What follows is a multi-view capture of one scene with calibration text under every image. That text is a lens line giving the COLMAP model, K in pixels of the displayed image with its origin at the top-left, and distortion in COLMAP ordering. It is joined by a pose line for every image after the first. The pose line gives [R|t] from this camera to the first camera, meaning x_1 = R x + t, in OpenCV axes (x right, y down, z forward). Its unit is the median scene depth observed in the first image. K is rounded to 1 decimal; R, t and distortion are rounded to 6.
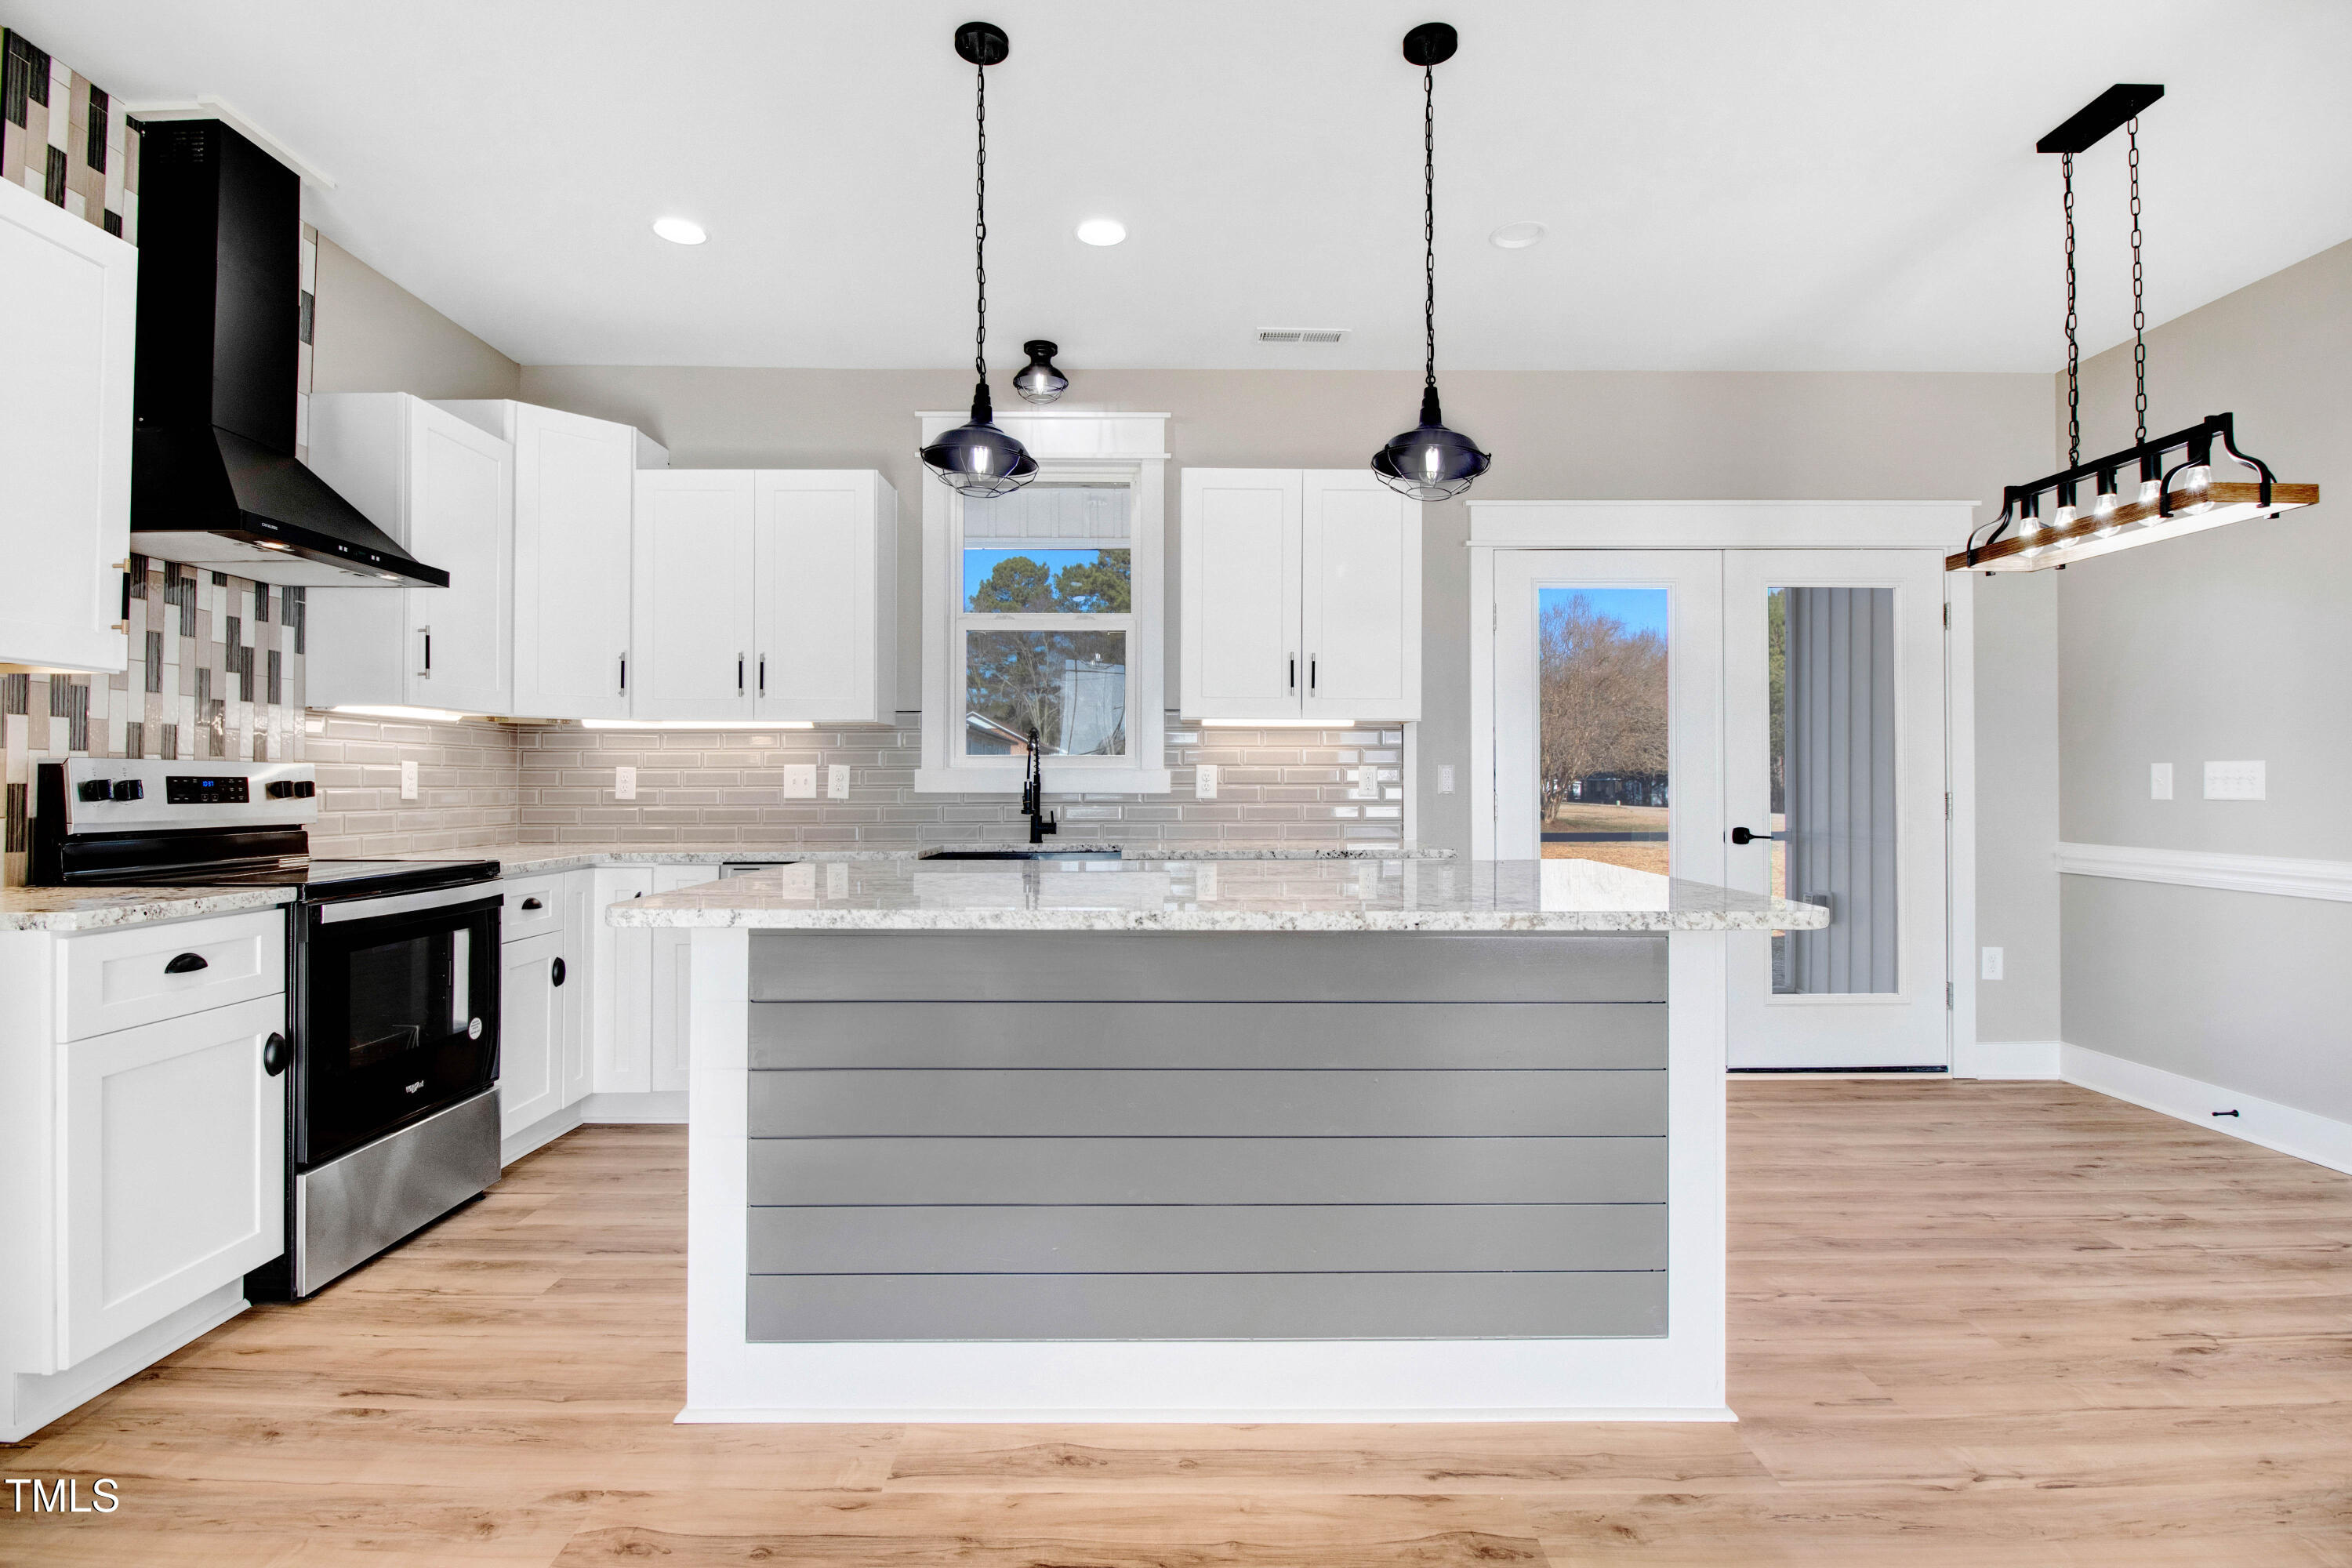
lens RADIAL K [[1227.2, 0, 1200.7], [0, 1227.2, 769.7], [0, 0, 1]] dist [-0.001115, -0.015332]
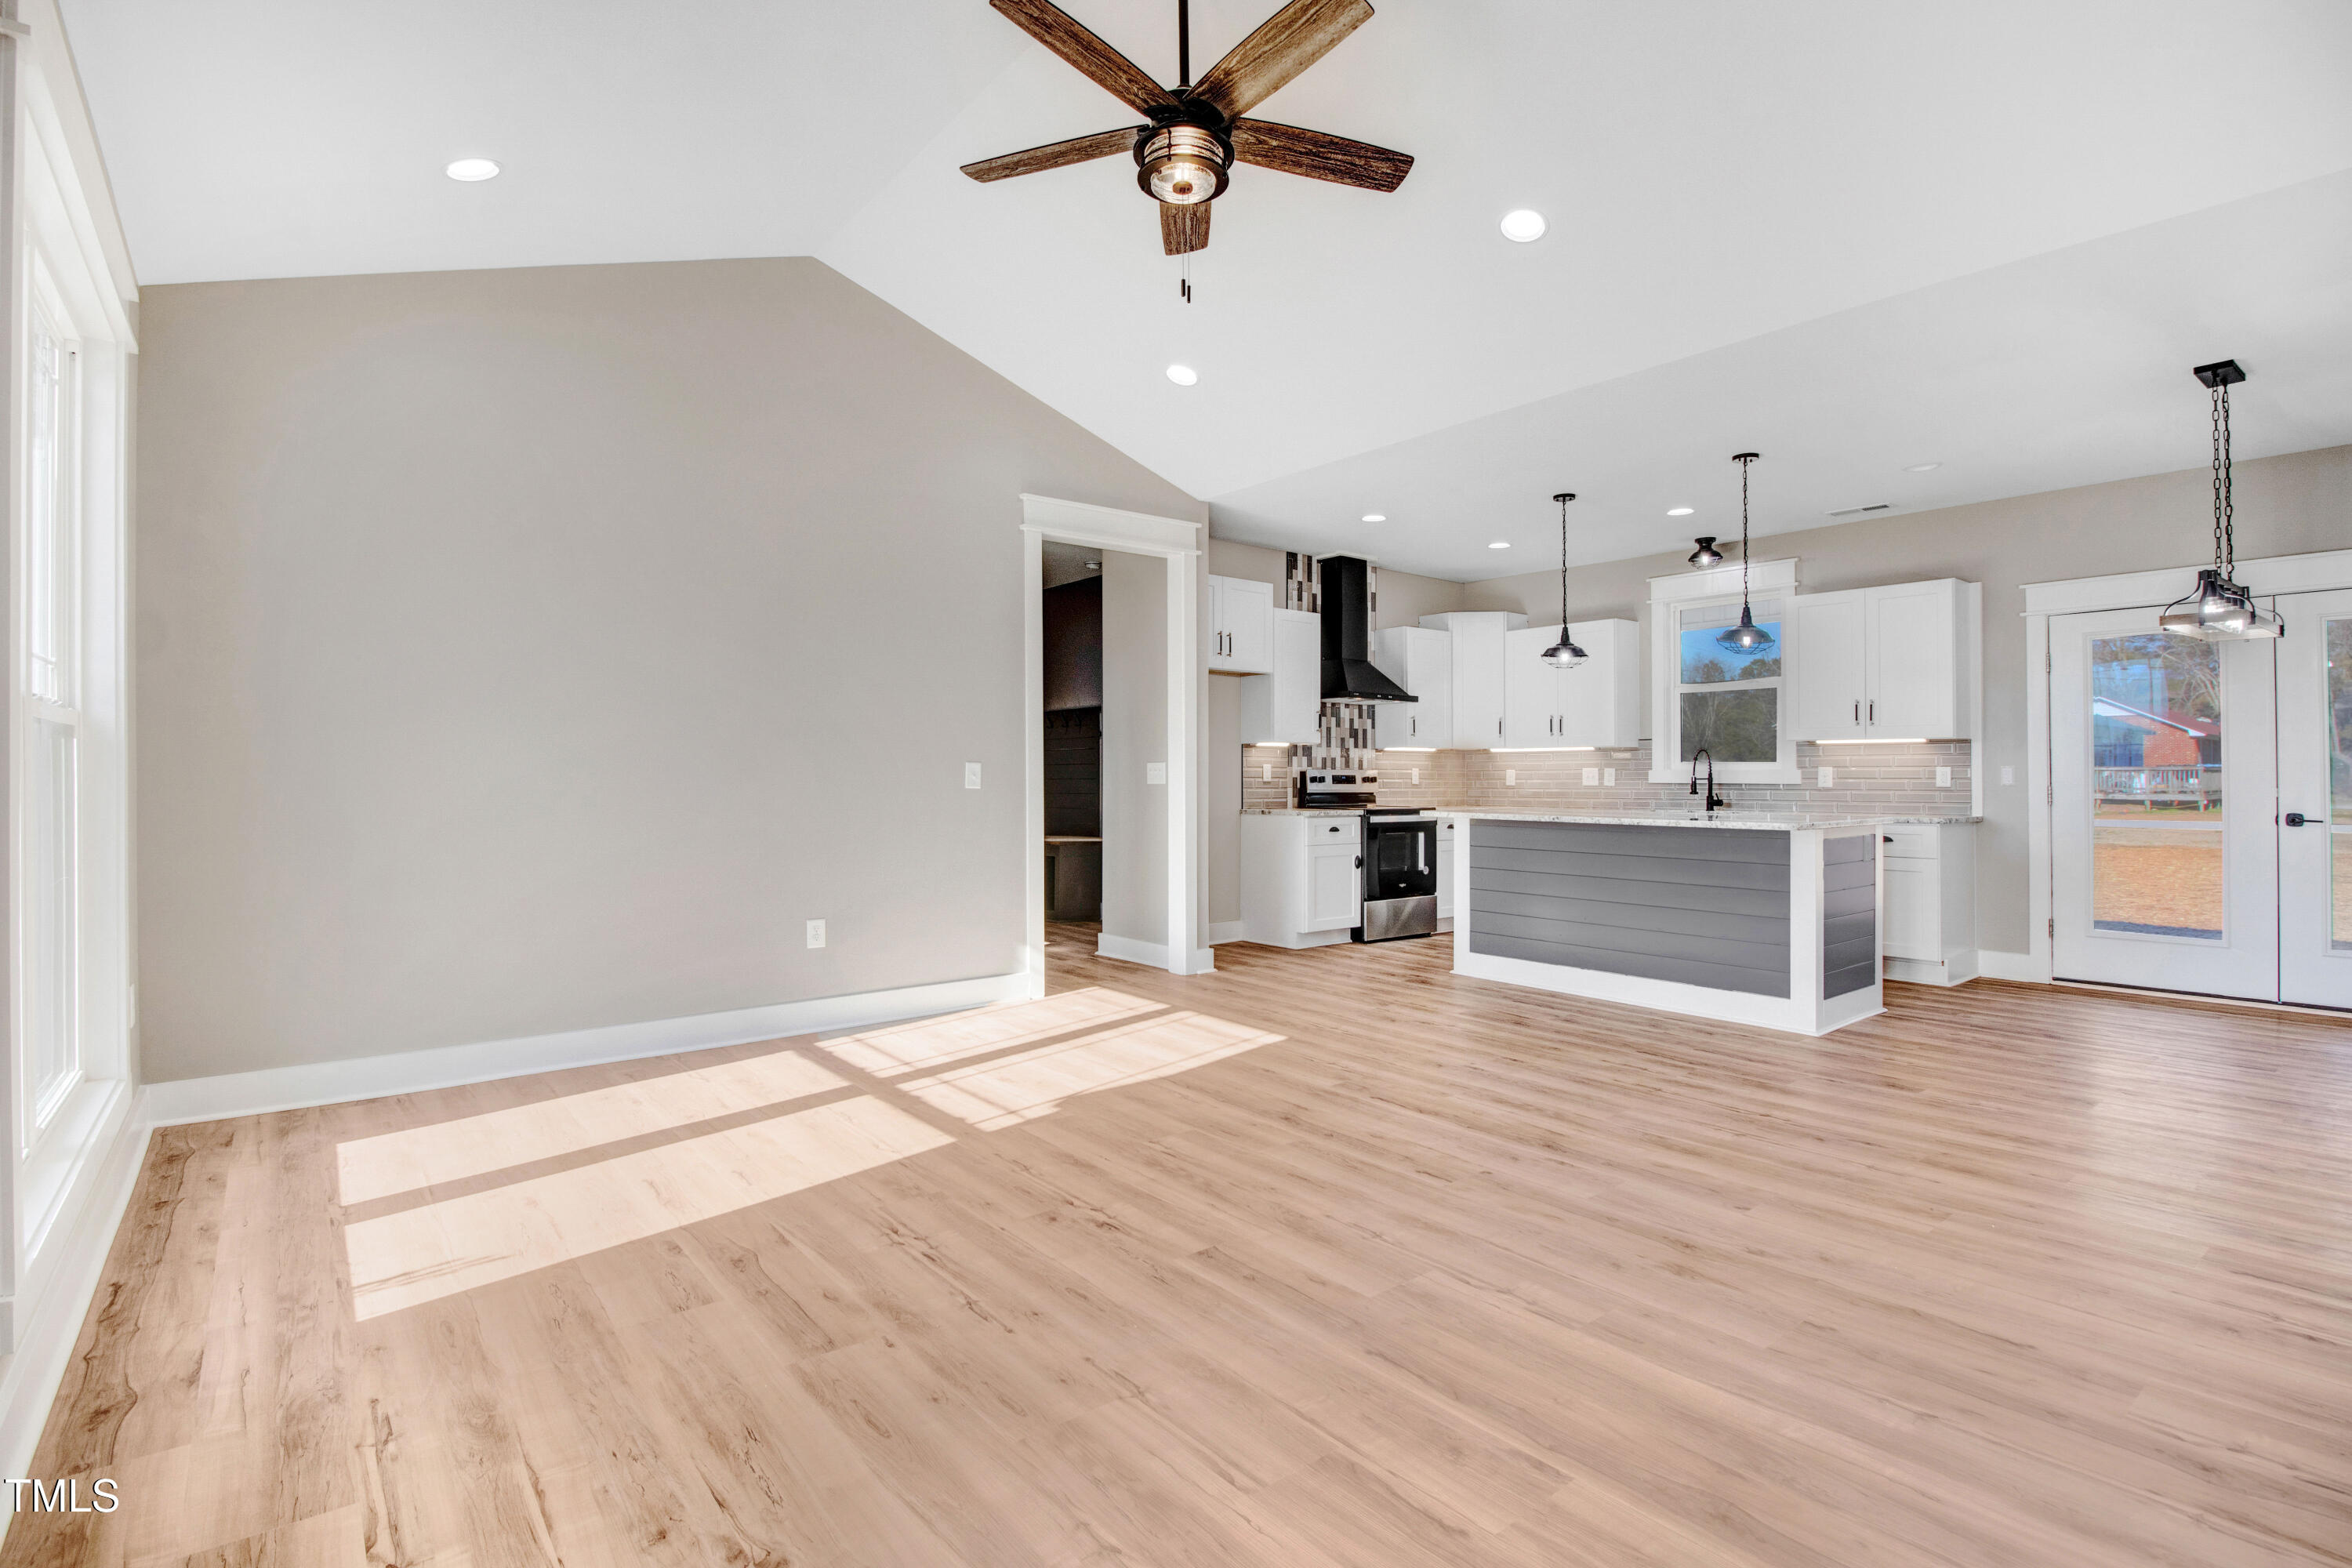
lens RADIAL K [[1122.2, 0, 1088.9], [0, 1122.2, 767.1], [0, 0, 1]] dist [-0.005815, -0.006222]
pose [[0.588434, -0.007415, -0.808511, 0.921280], [0.006636, 0.999969, -0.004342, -0.005473], [0.808518, -0.002810, 0.588465, -0.992648]]
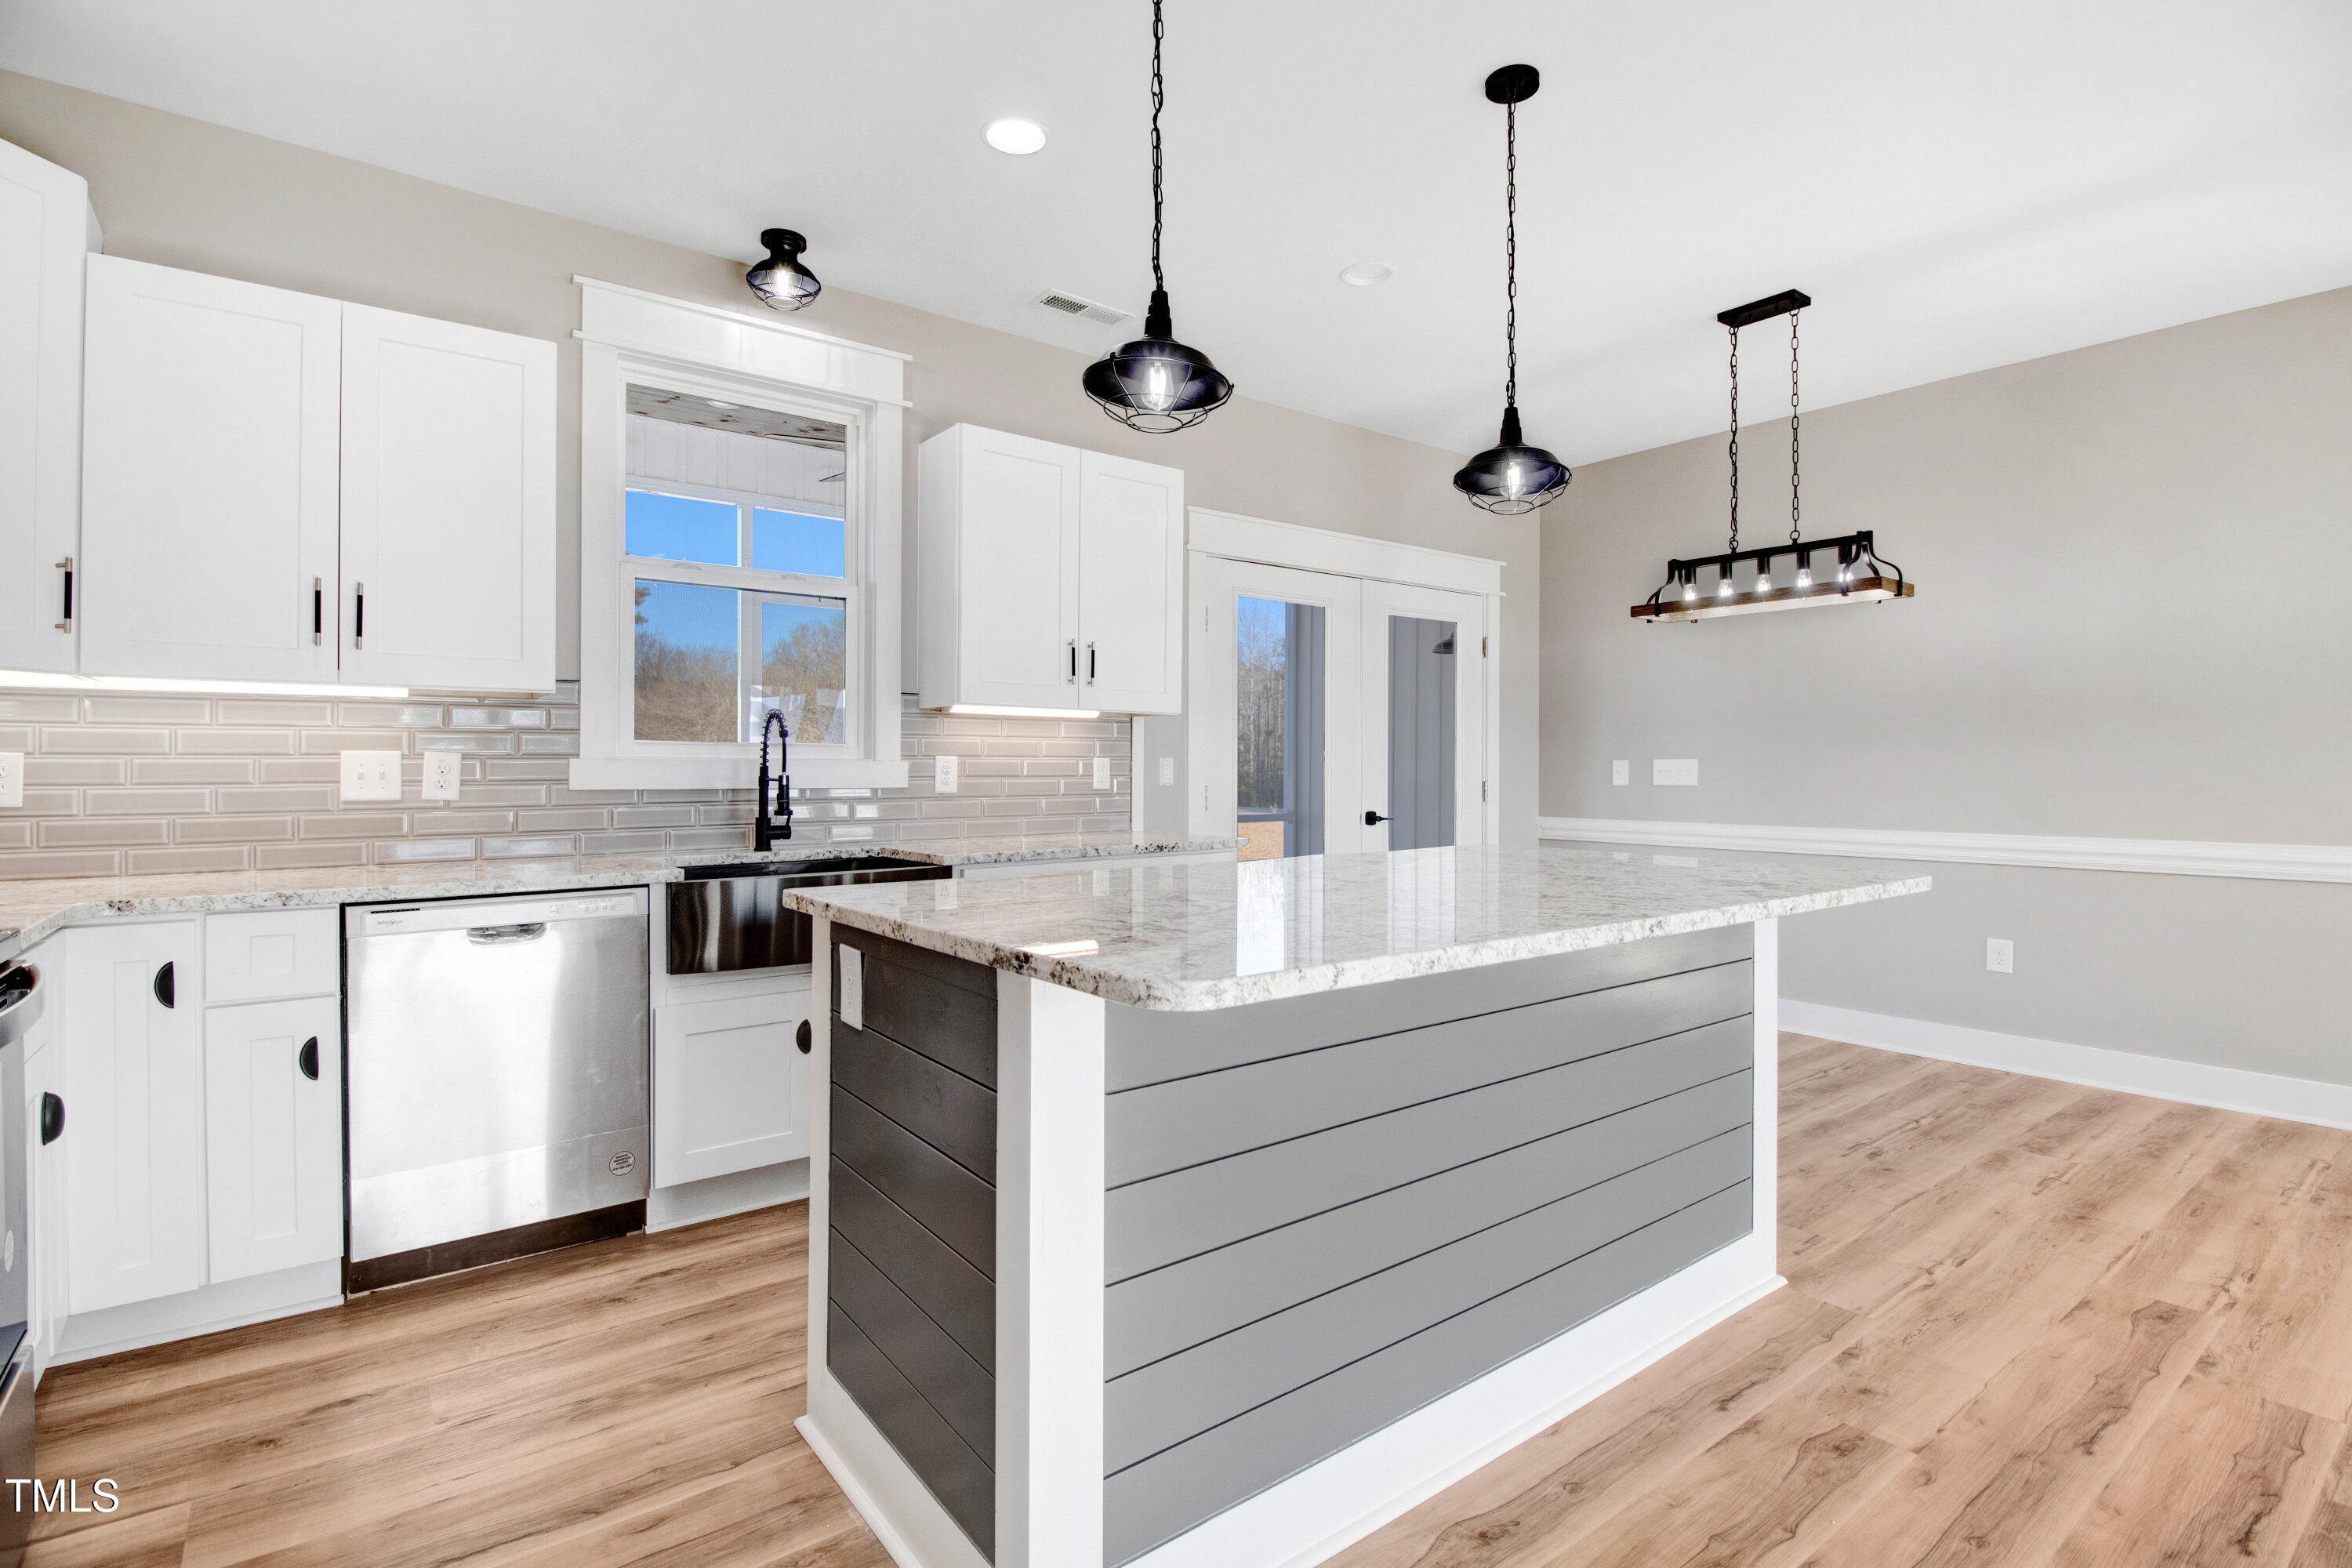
lens RADIAL K [[1122.2, 0, 1303.4], [0, 1122.2, 767.6], [0, 0, 1]] dist [-0.005815, -0.006222]
pose [[0.775511, 0.001050, 0.631333, -0.450127], [-0.006079, 0.999965, 0.005804, -0.002530], [-0.631305, -0.008338, 0.775490, 0.279882]]
